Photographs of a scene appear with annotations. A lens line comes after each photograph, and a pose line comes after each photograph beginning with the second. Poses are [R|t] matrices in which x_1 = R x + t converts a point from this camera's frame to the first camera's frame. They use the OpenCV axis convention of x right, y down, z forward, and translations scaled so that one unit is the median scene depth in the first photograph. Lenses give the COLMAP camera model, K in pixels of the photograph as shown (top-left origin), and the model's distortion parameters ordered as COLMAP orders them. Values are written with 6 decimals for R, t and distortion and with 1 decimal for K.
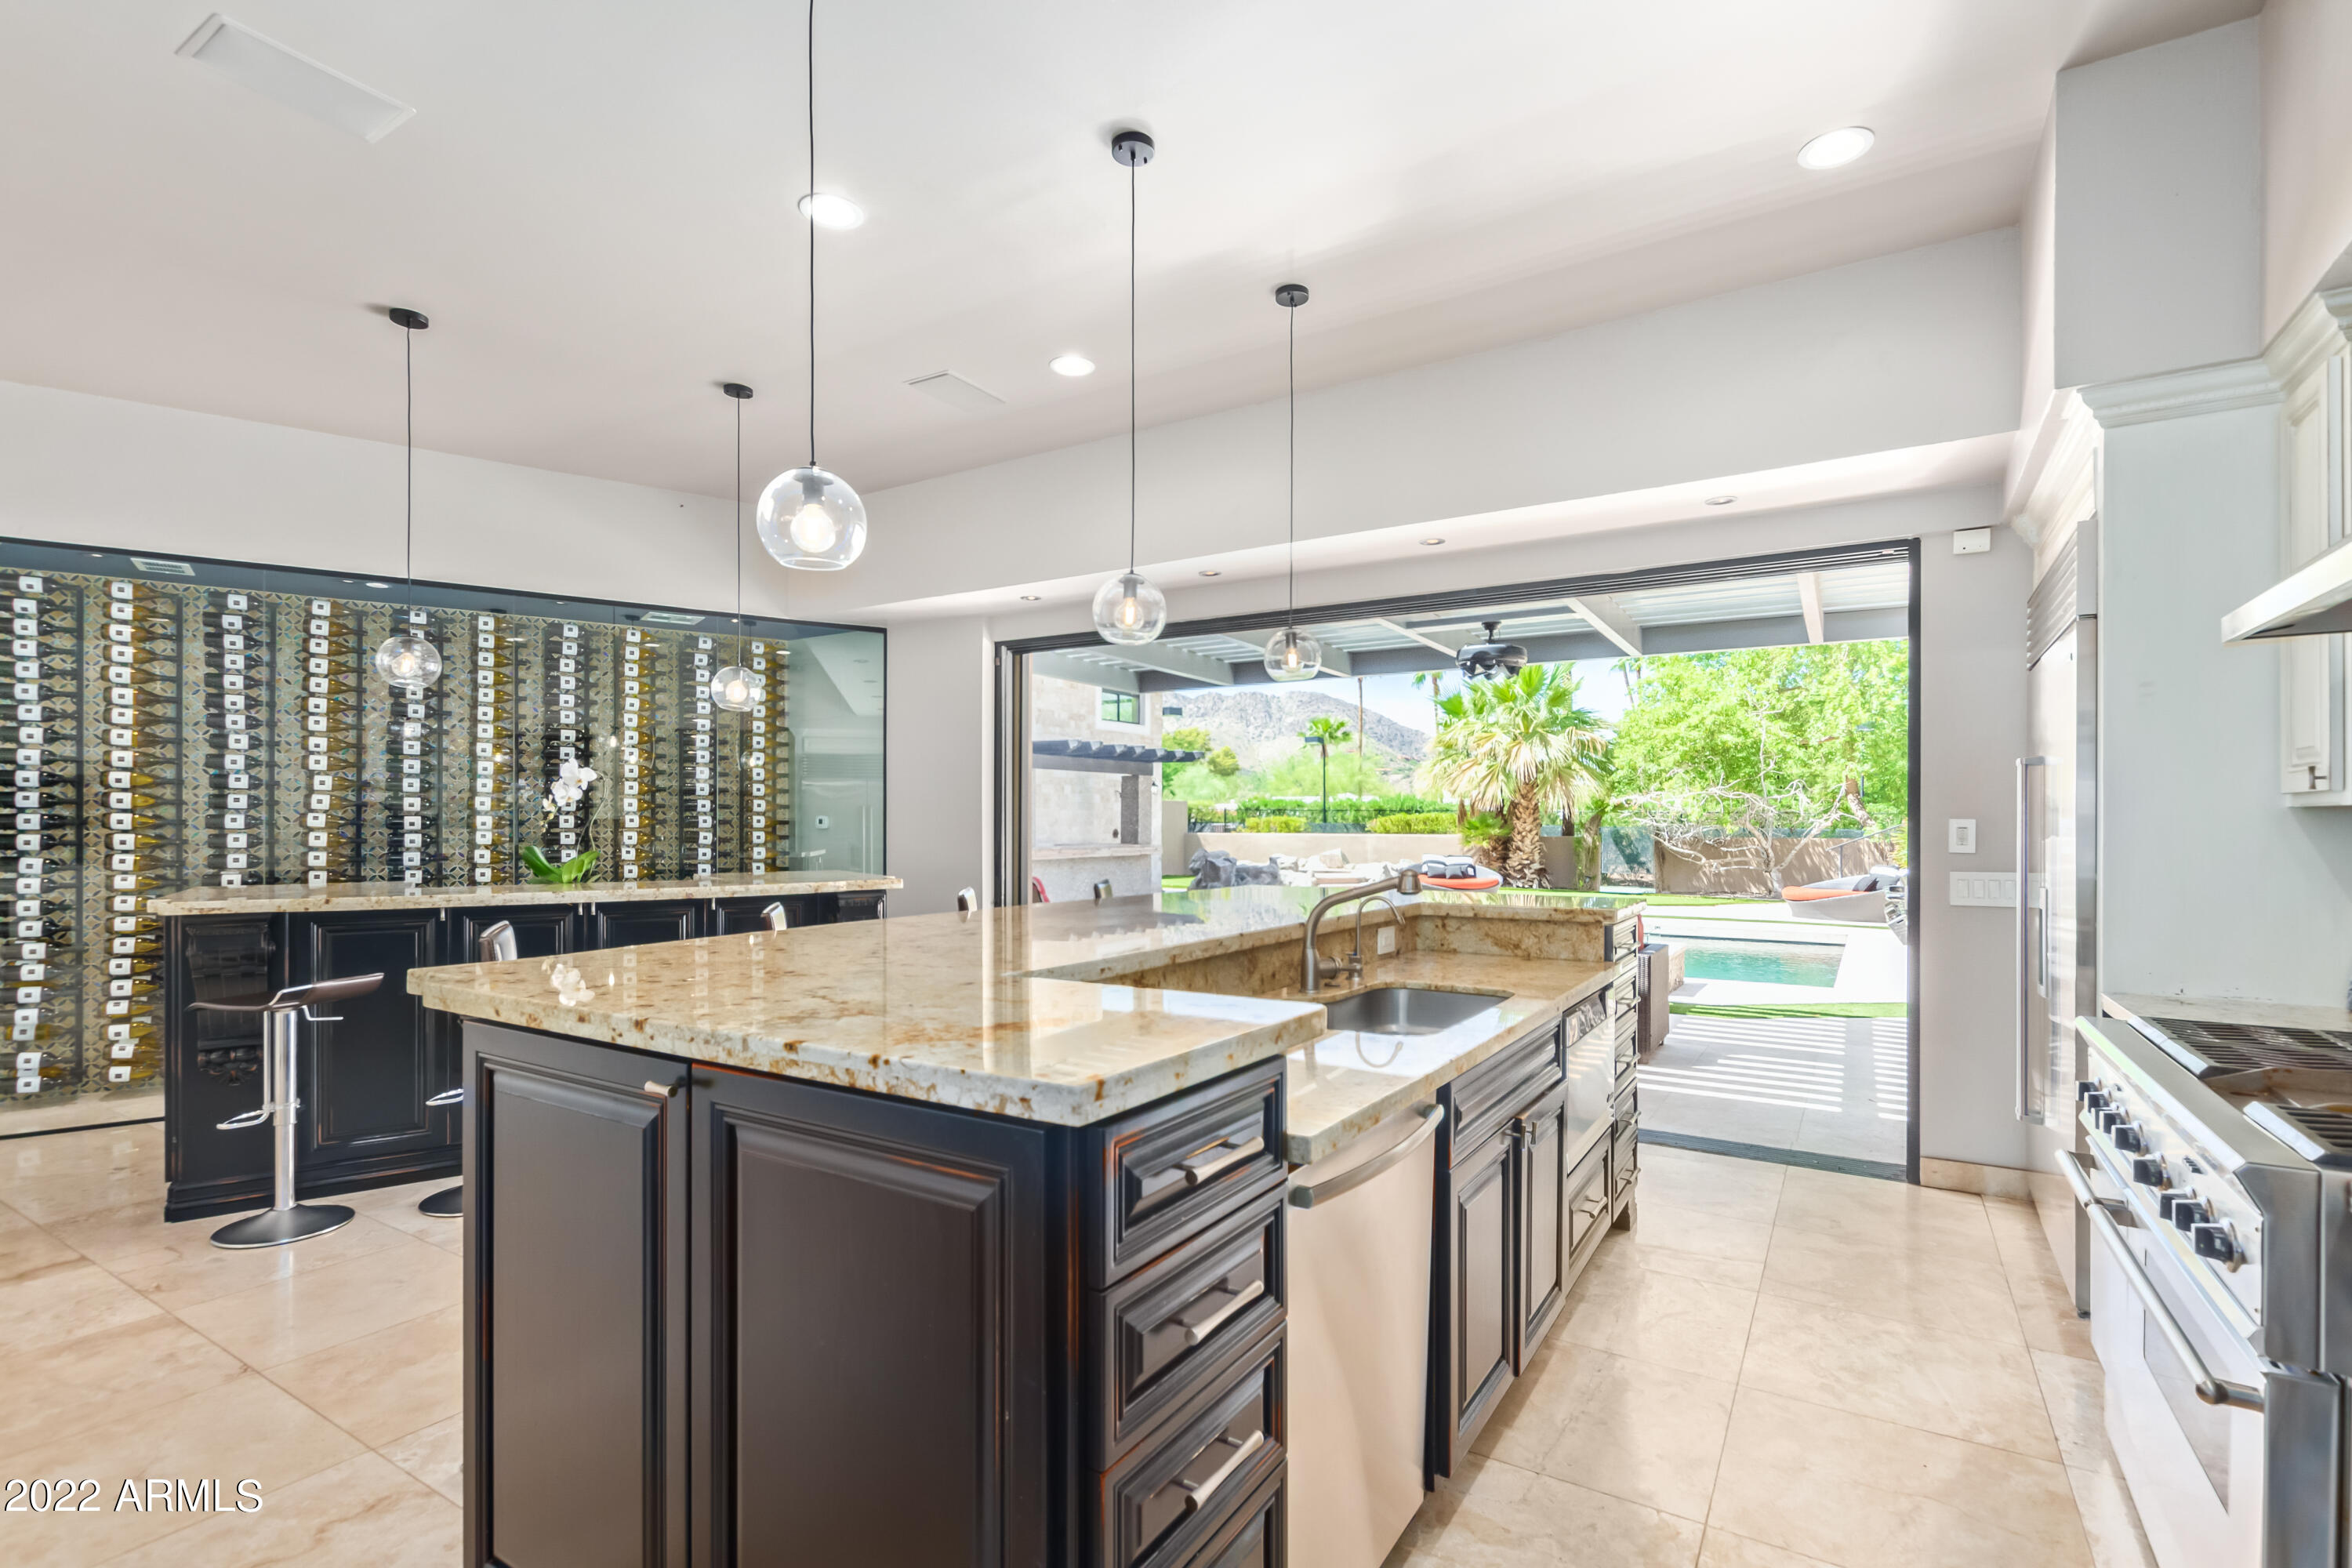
lens RADIAL K [[1079.8, 0, 1189.5], [0, 1079.8, 815.7], [0, 0, 1]] dist [0.008710, -0.002881]
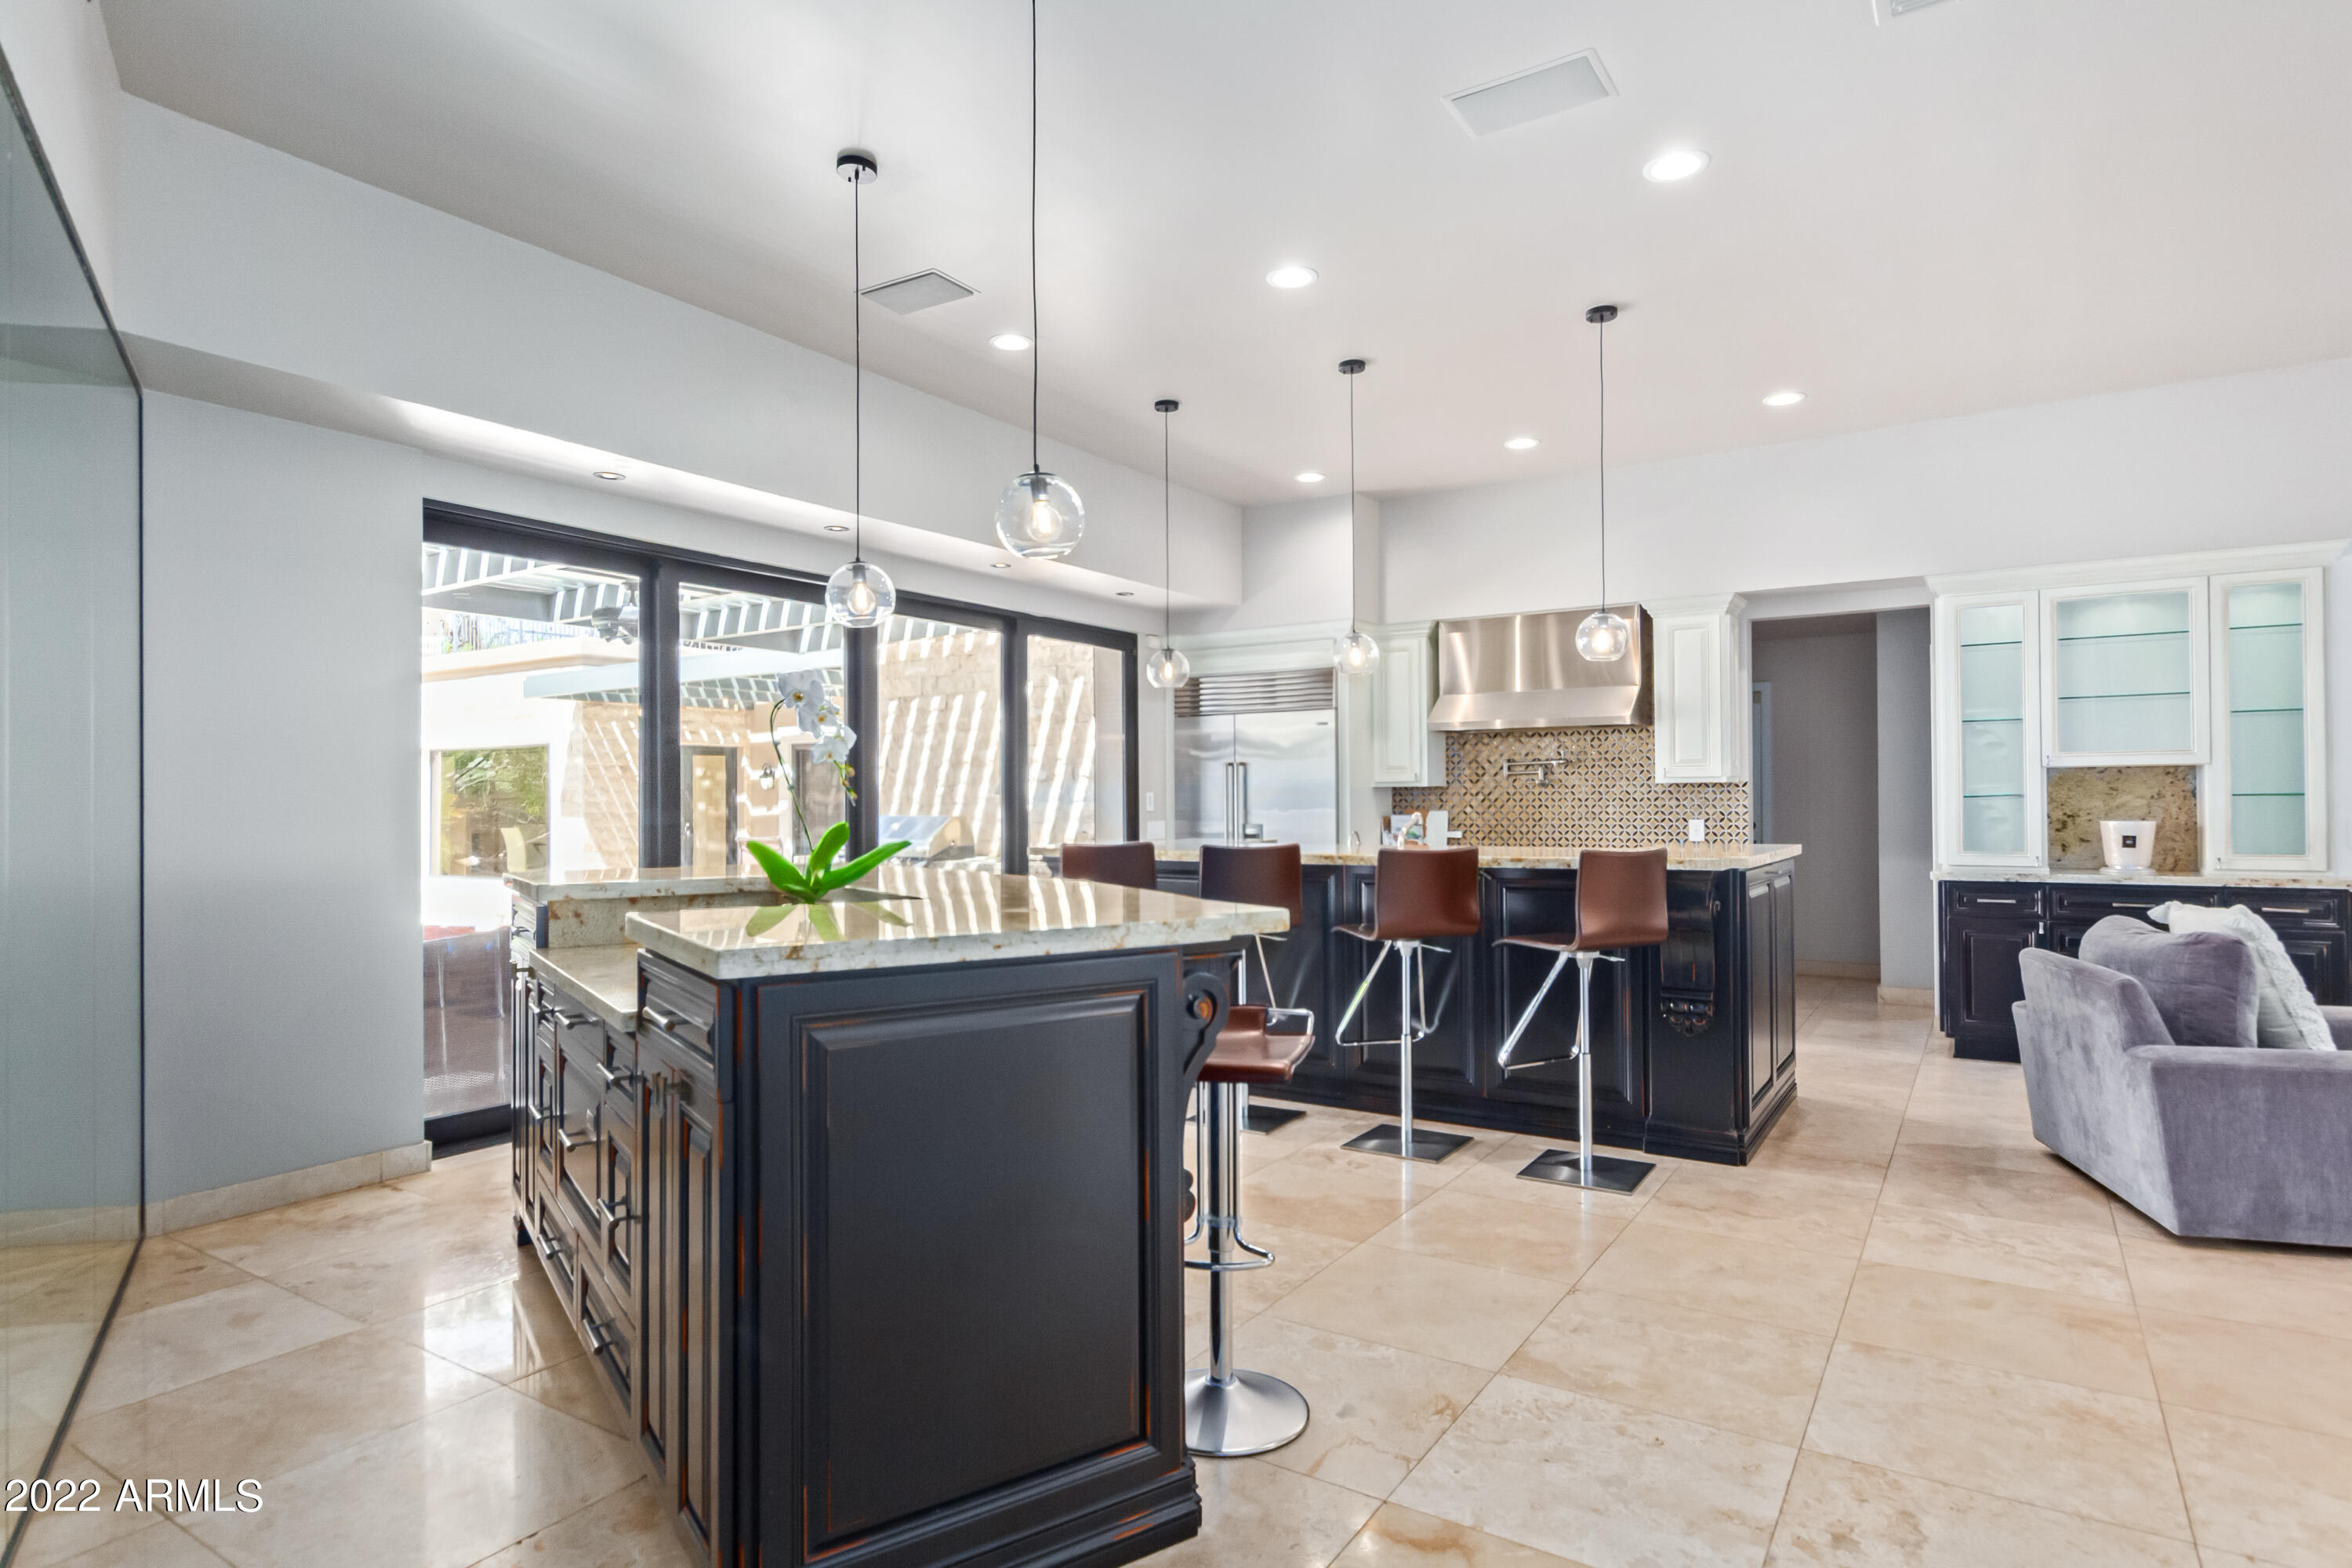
lens RADIAL K [[1254.8, 0, 1159.4], [0, 1254.8, 788.1], [0, 0, 1]] dist [0.005223, -0.000347]
pose [[0.037506, 0.009059, 0.999255, -0.283754], [0.000079, 0.999959, -0.009069, 0.003211], [-0.999296, 0.000419, 0.037504, 0.181554]]
